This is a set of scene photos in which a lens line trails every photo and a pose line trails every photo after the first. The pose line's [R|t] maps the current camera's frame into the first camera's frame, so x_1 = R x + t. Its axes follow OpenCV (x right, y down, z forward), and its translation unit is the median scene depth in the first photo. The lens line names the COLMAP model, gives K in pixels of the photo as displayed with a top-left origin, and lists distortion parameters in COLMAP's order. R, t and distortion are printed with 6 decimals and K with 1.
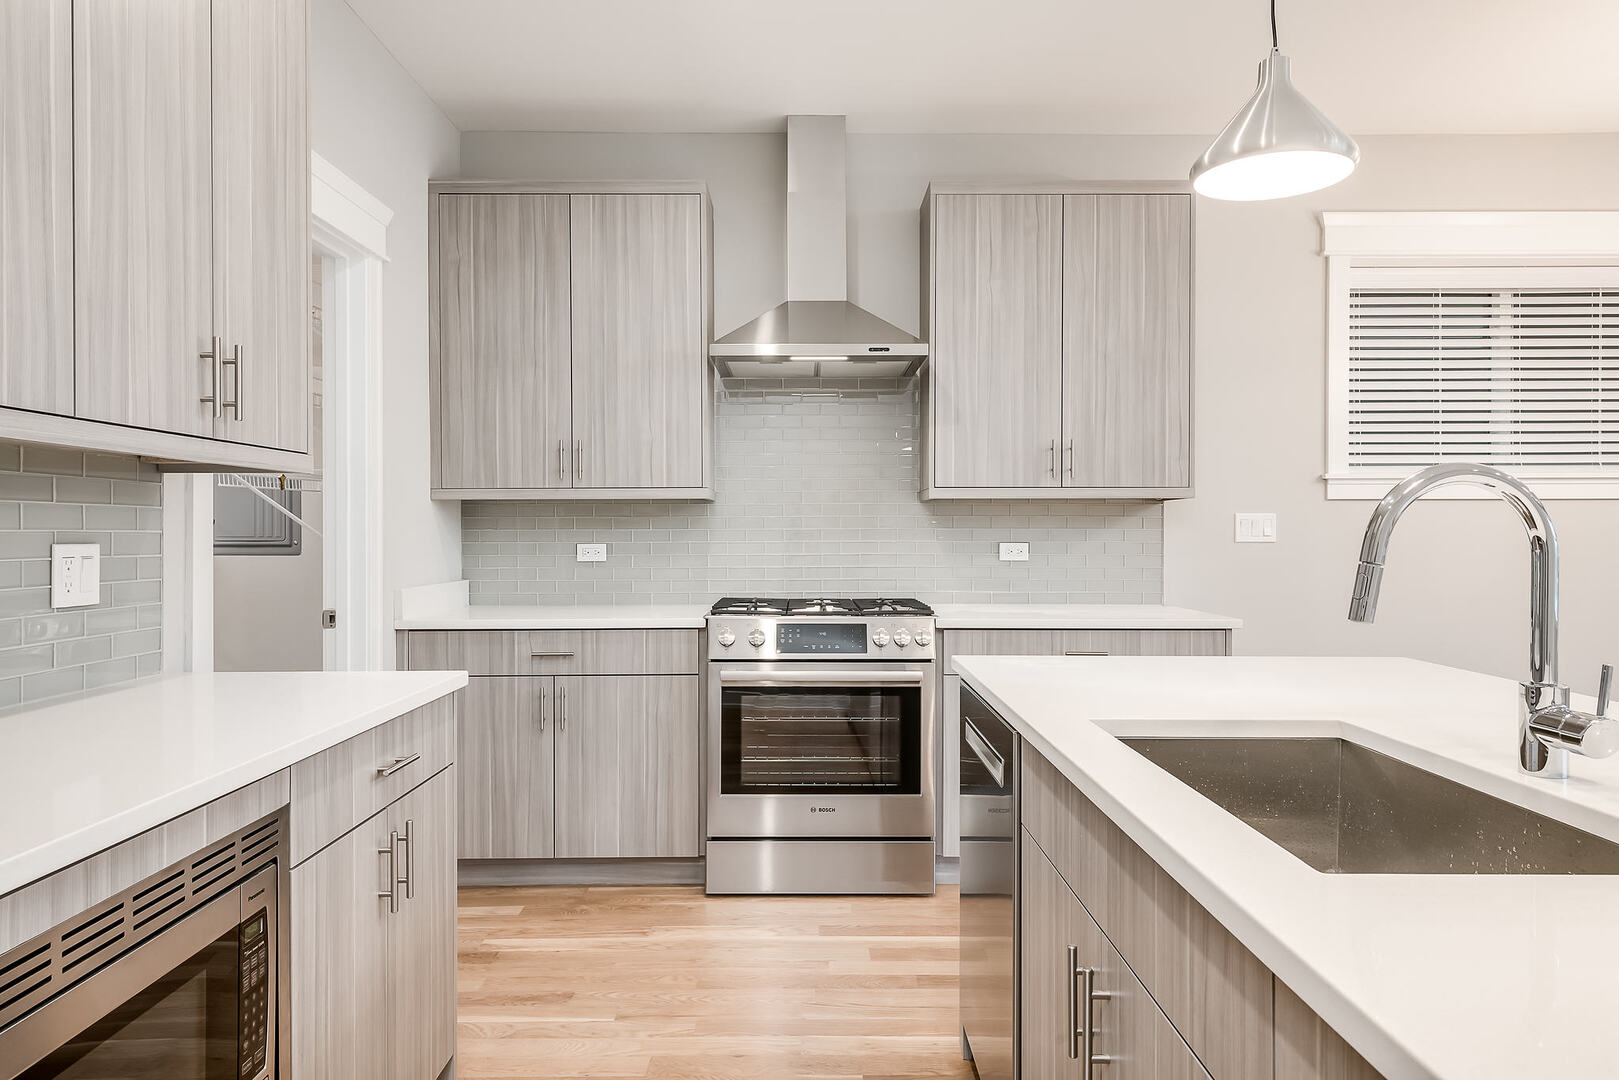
lens RADIAL K [[1003.4, 0, 810.4], [0, 1003.4, 537.0], [0, 0, 1]] dist [0.011255, -0.002892]
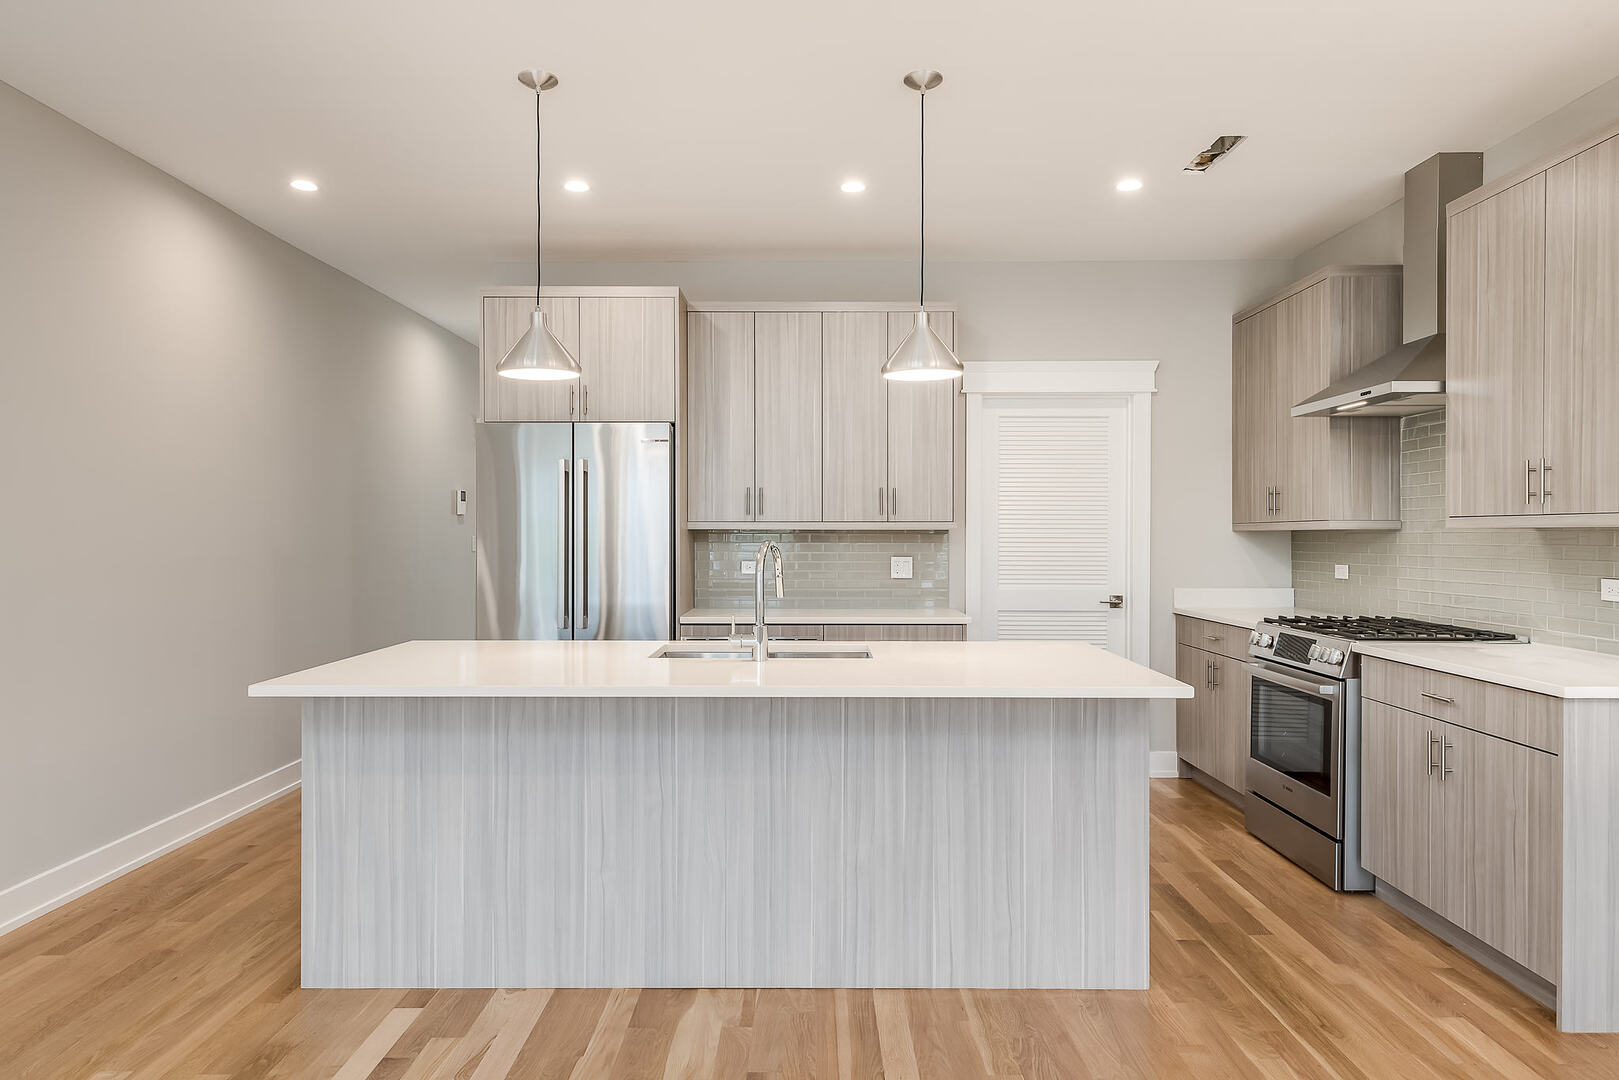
lens RADIAL K [[1003.4, 0, 810.4], [0, 1003.4, 537.0], [0, 0, 1]] dist [0.011255, -0.002892]
pose [[-0.001421, 0.003946, -0.999991, 1.164822], [-0.005829, 0.999975, 0.003954, -0.032165], [0.999982, 0.005835, -0.001398, 0.399730]]
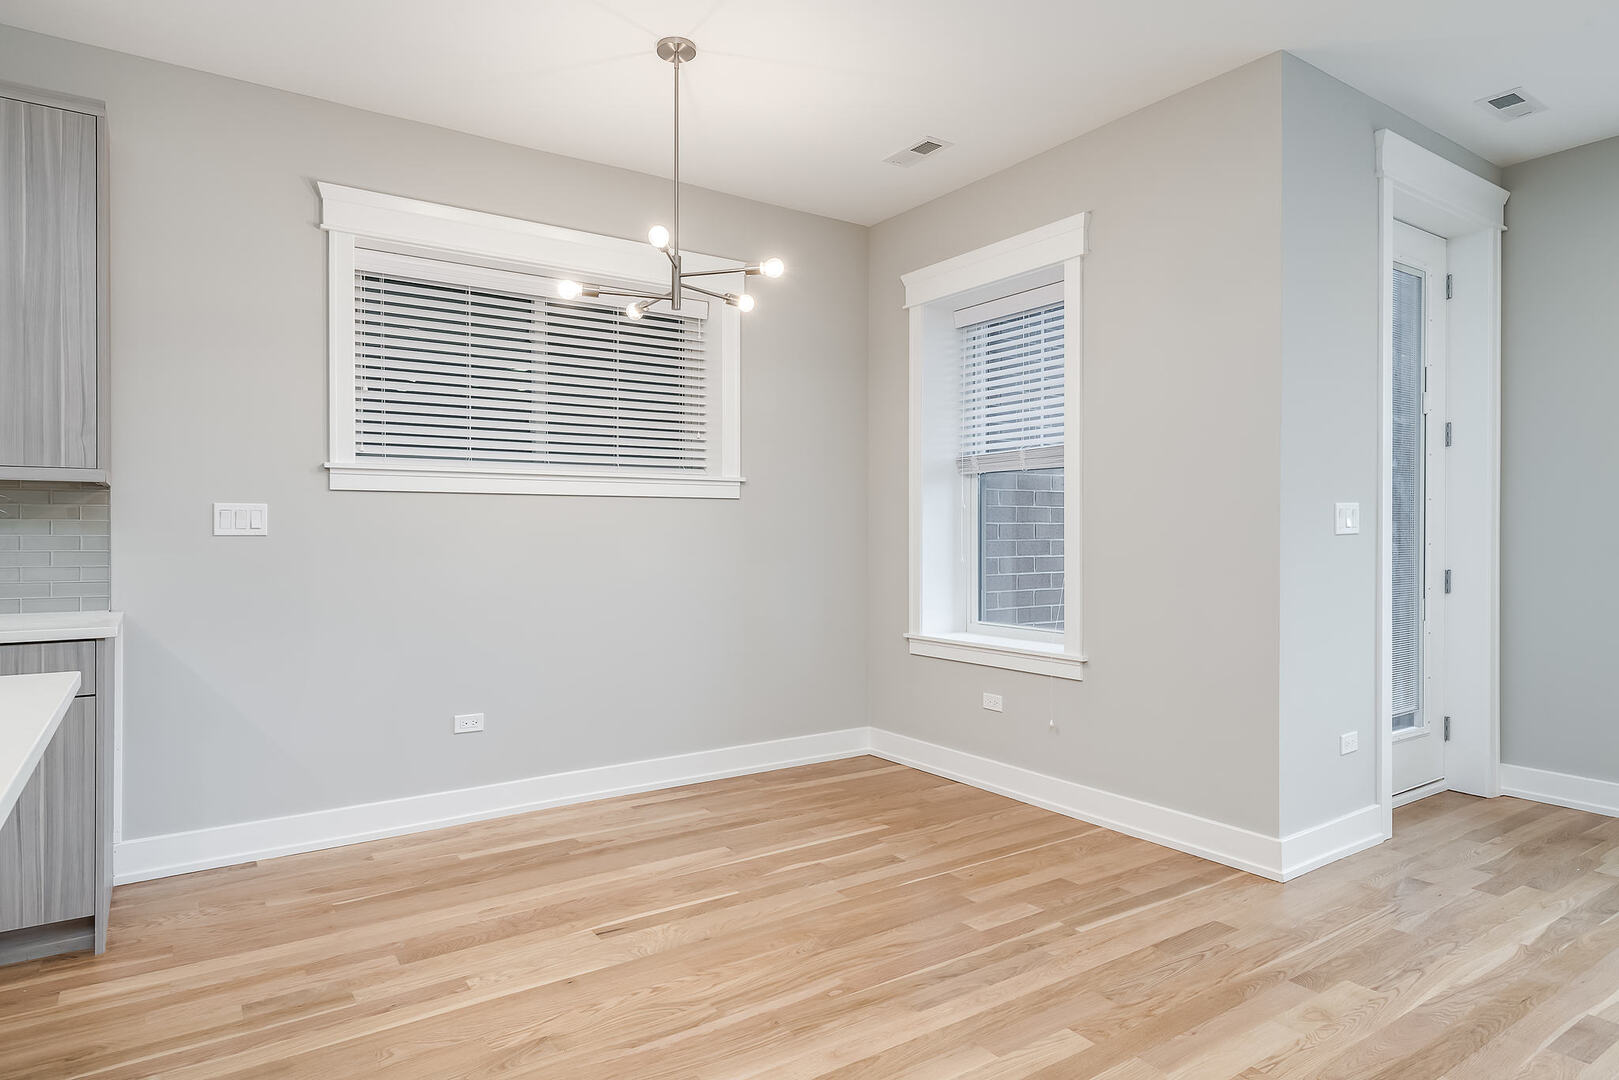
lens RADIAL K [[943.2, 0, 810.8], [0, 943.2, 533.6], [0, 0, 1]] dist [0.014154, -0.002253]
pose [[0.827623, -0.000343, 0.561284, 0.445922], [0.001081, 0.999999, -0.000982, 0.005690], [-0.561283, 0.001419, 0.827623, 0.018995]]
